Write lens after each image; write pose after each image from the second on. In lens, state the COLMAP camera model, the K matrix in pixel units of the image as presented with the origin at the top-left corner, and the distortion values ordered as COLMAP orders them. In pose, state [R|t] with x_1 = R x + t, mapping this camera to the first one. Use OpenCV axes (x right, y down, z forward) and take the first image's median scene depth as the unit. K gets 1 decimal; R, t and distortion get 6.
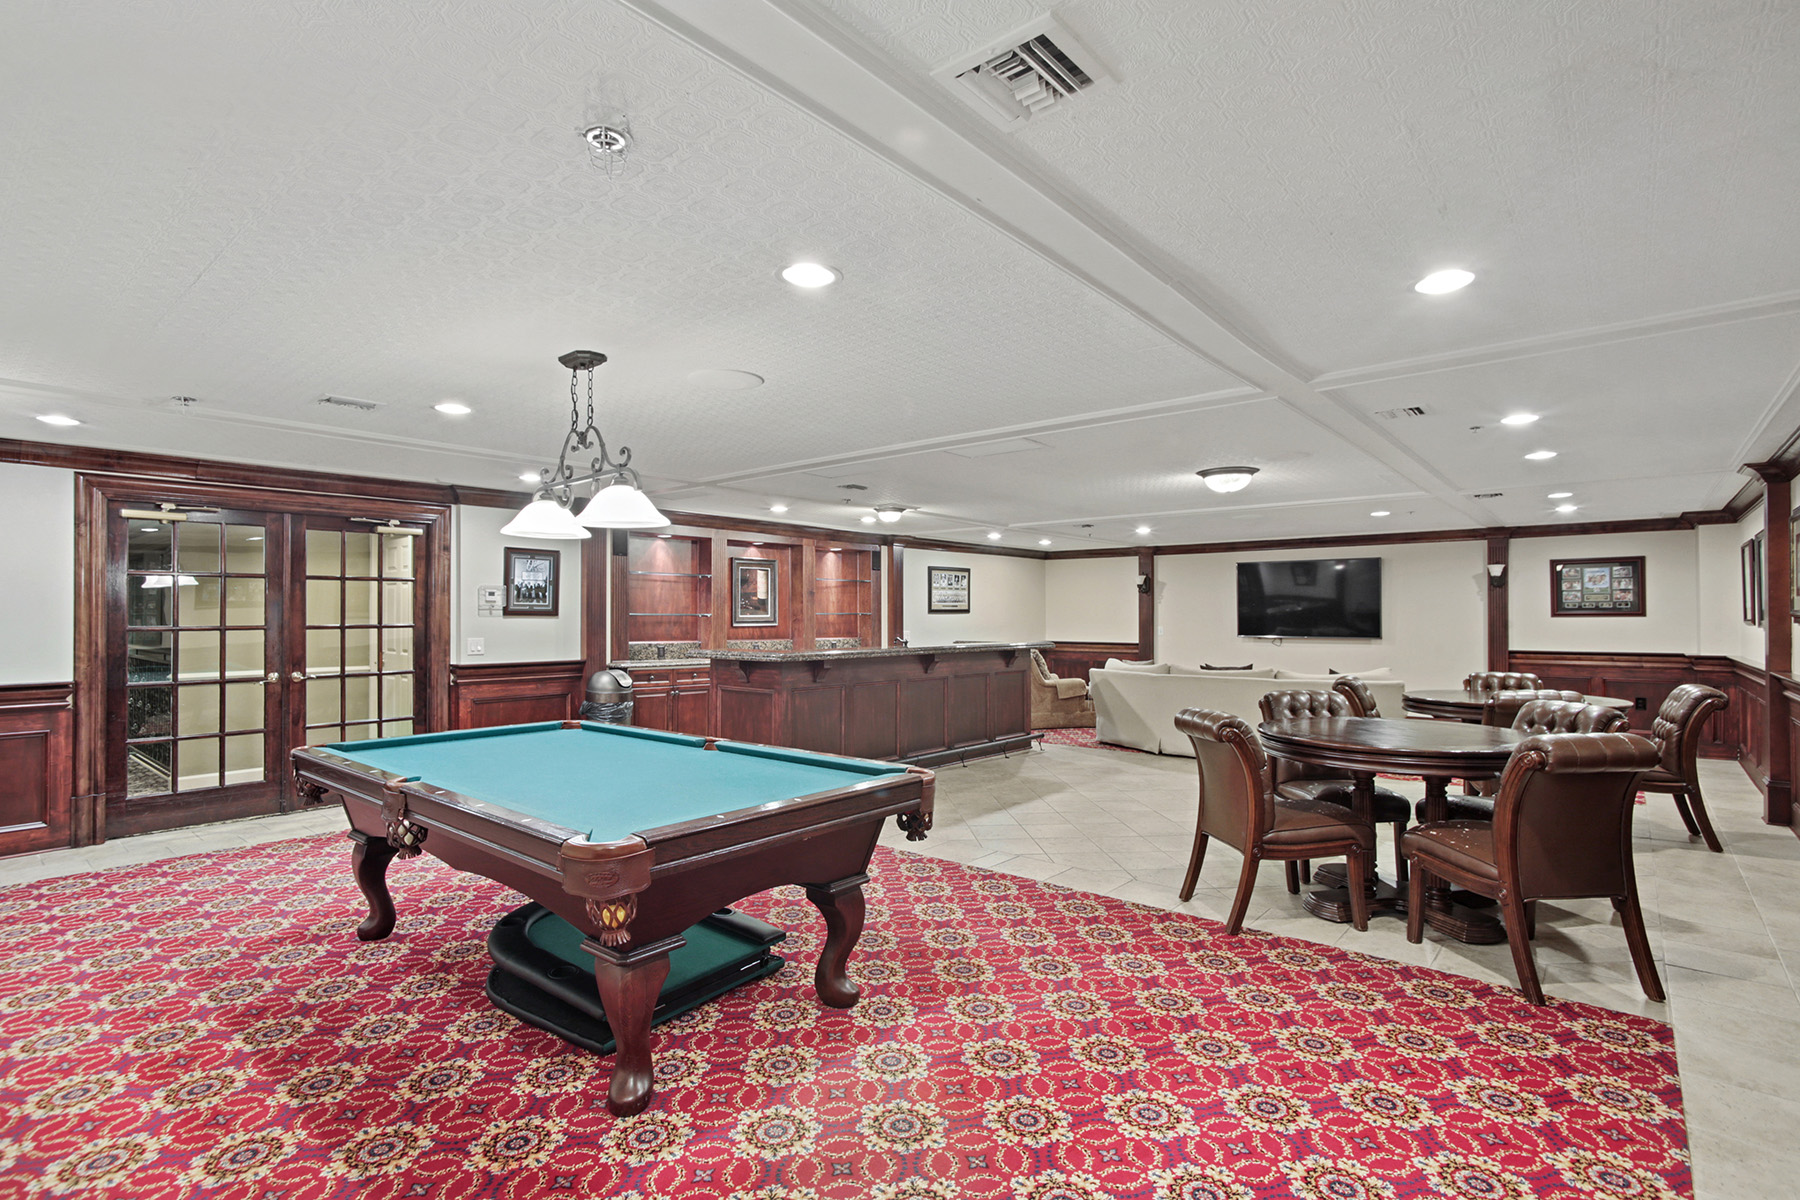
lens RADIAL K [[850.9, 0, 900.0], [0, 850.9, 600.0], [0, 0, 1]] dist [-0.019782, 0.007405]
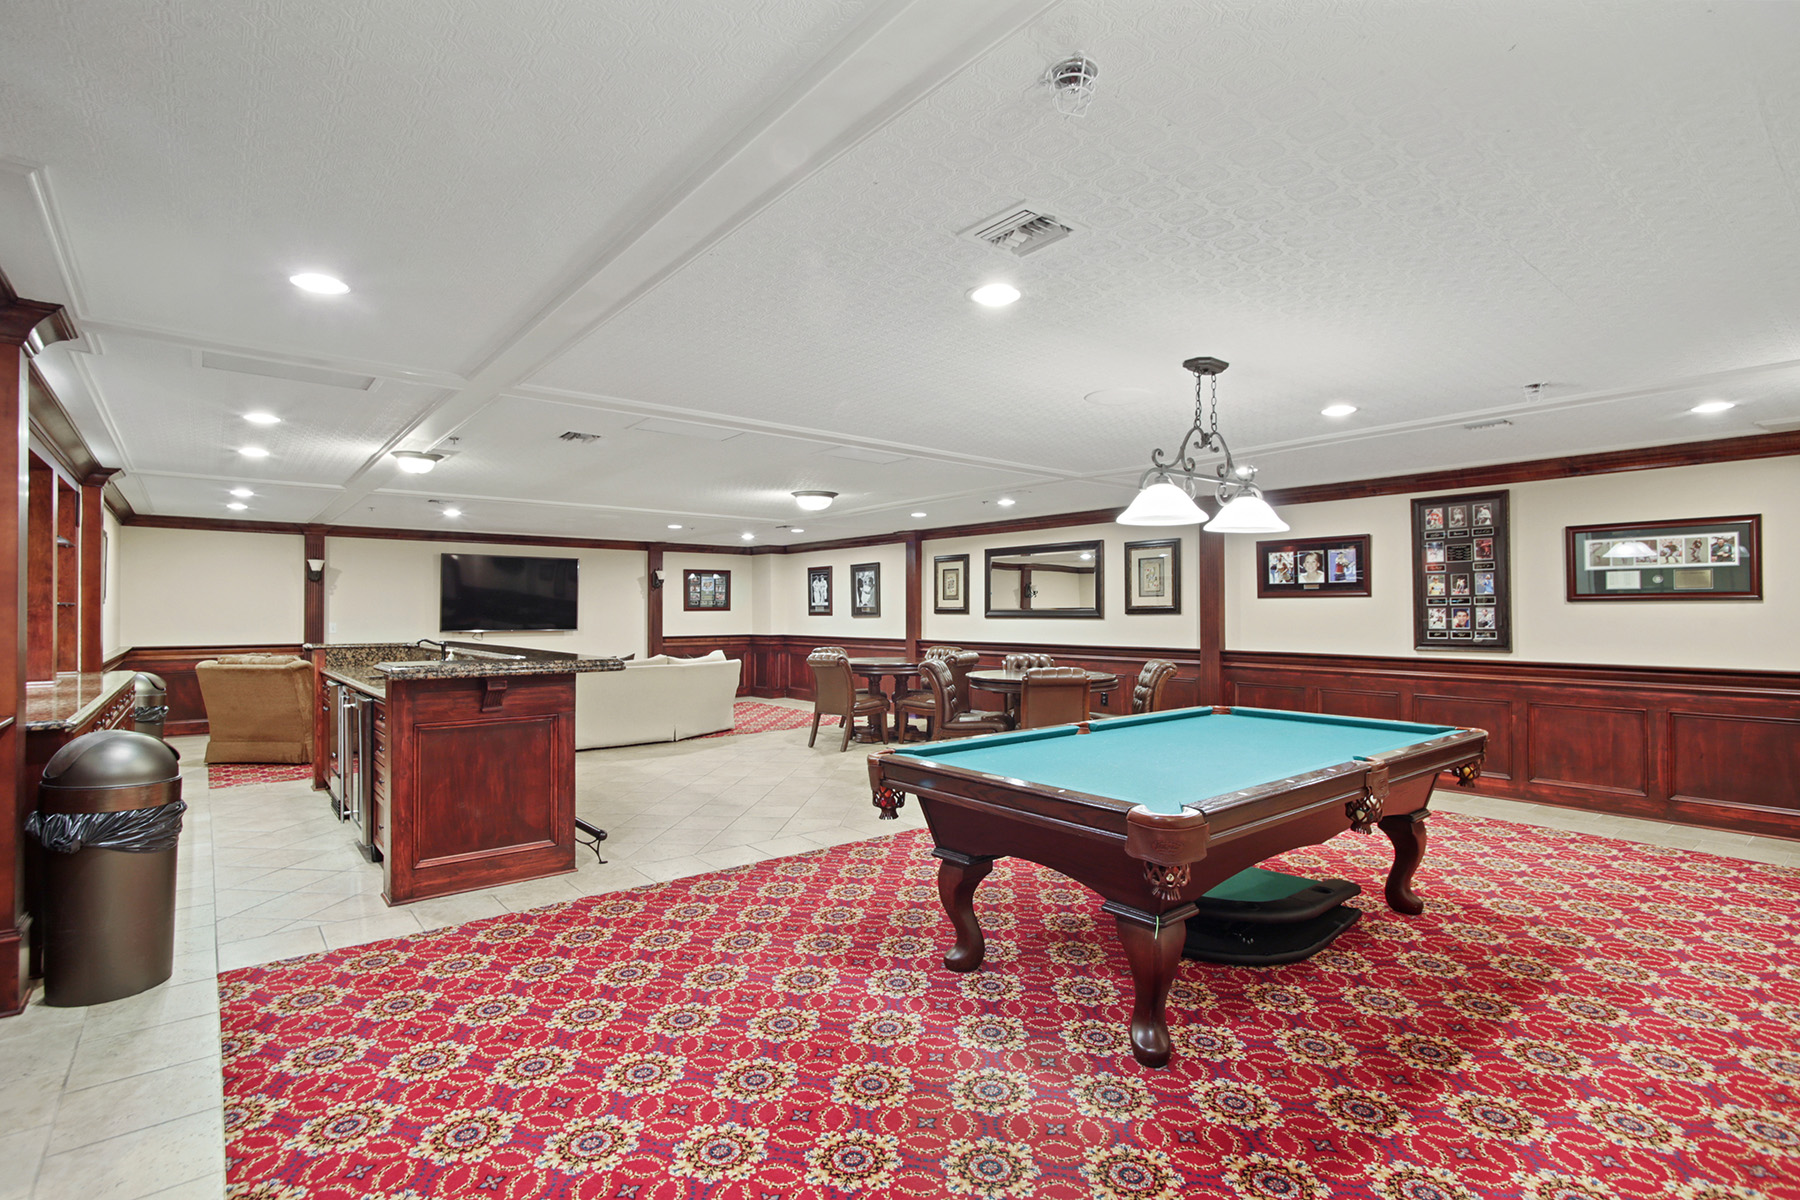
lens RADIAL K [[860.6, 0, 900.0], [0, 860.6, 600.0], [0, 0, 1]] dist [0.010071, 0.000347]
pose [[0.179725, 0.011589, 0.983649, -1.431171], [-0.014618, 0.999852, -0.009109, 0.025407], [-0.983608, -0.012742, 0.179868, 1.122356]]
